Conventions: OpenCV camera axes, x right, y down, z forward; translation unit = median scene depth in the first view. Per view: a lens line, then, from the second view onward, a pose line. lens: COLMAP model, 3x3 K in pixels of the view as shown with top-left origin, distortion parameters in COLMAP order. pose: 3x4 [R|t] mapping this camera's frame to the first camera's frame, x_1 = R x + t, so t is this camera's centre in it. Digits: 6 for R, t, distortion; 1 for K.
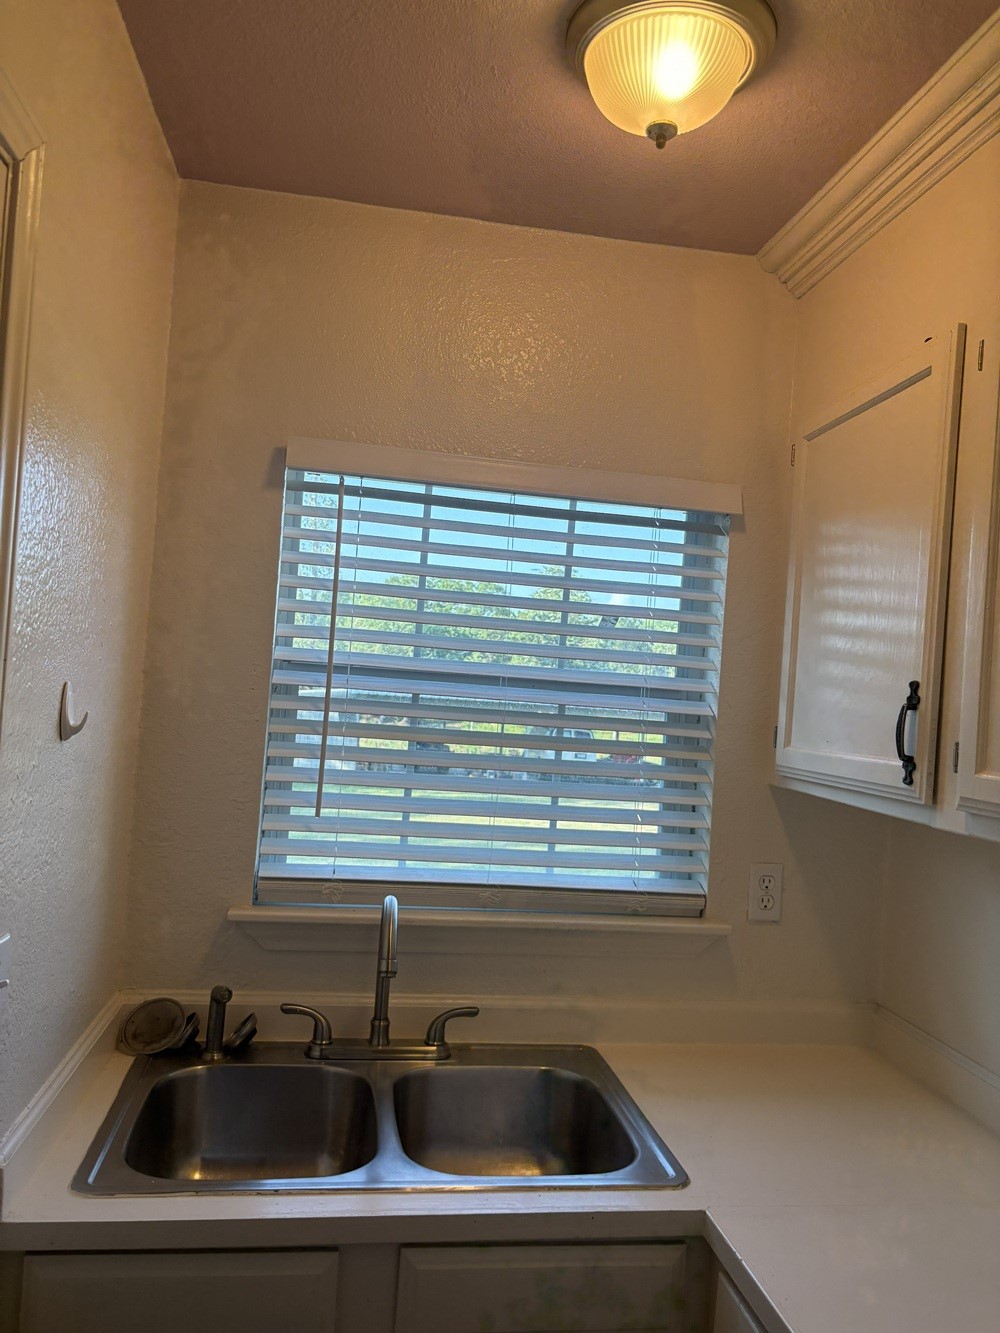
lens RADIAL K [[1003.2, 0, 500.5], [0, 1003.2, 667.4], [0, 0, 1]] dist [-0.001740, -0.014309]
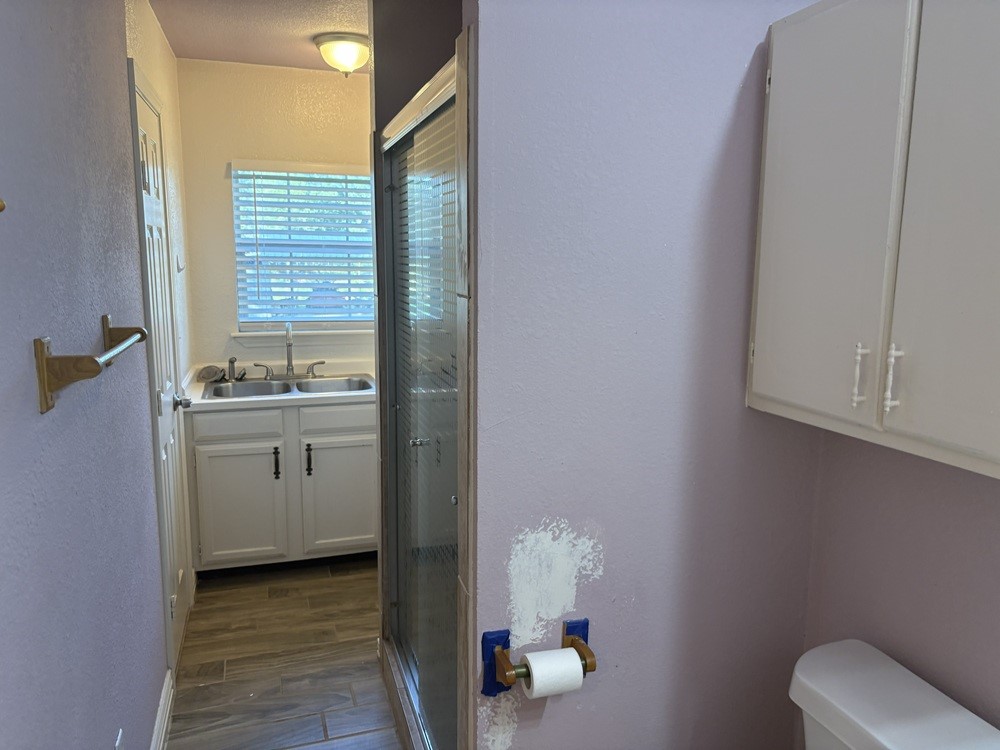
lens RADIAL K [[752.6, 0, 504.9], [0, 752.6, 374.8], [0, 0, 1]] dist [-0.001740, -0.014309]
pose [[0.984501, -0.083451, 0.154249, 0.150608], [0.052379, 0.979302, 0.195510, -0.018724], [-0.167372, -0.184401, 0.968495, -1.181147]]
